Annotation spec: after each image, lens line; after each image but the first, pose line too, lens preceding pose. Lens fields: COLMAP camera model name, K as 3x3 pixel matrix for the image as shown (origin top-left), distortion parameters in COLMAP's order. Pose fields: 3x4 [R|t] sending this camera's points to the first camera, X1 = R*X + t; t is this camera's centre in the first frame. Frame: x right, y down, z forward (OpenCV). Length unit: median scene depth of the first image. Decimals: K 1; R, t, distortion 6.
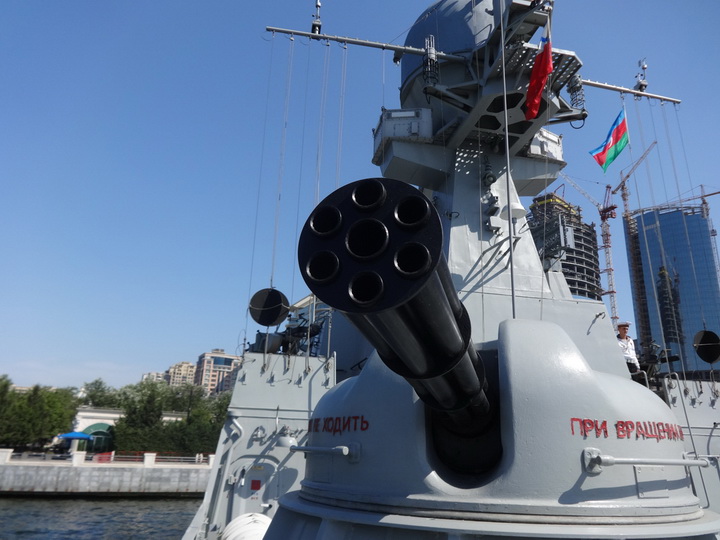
lens RADIAL K [[520.7, 0, 368.2], [0, 520.7, 265.4], [0, 0, 1]] dist [-0.026921, 0.007545]
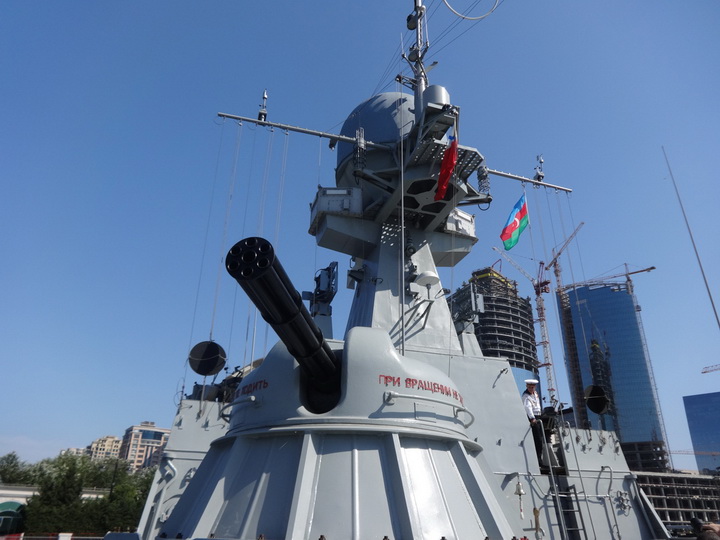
lens RADIAL K [[520.7, 0, 368.2], [0, 520.7, 265.4], [0, 0, 1]] dist [-0.026921, 0.007545]
pose [[0.993983, 0.028788, 0.105682, 0.022308], [-0.014362, 0.990768, -0.134804, 0.024065], [-0.108587, 0.132475, 0.985220, -0.124137]]
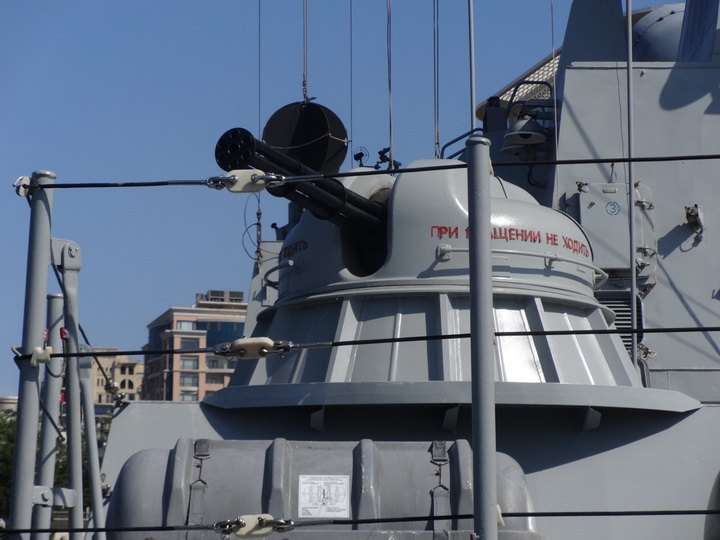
lens RADIAL K [[2200.3, 0, 360.0], [0, 2200.3, 270.0], [0, 0, 1]] dist [0.001771, 0.044305]
pose [[0.975144, -0.063911, -0.212154, 0.225401], [0.096722, 0.984235, 0.148075, -0.078706], [0.199346, -0.164915, 0.965953, -0.760382]]
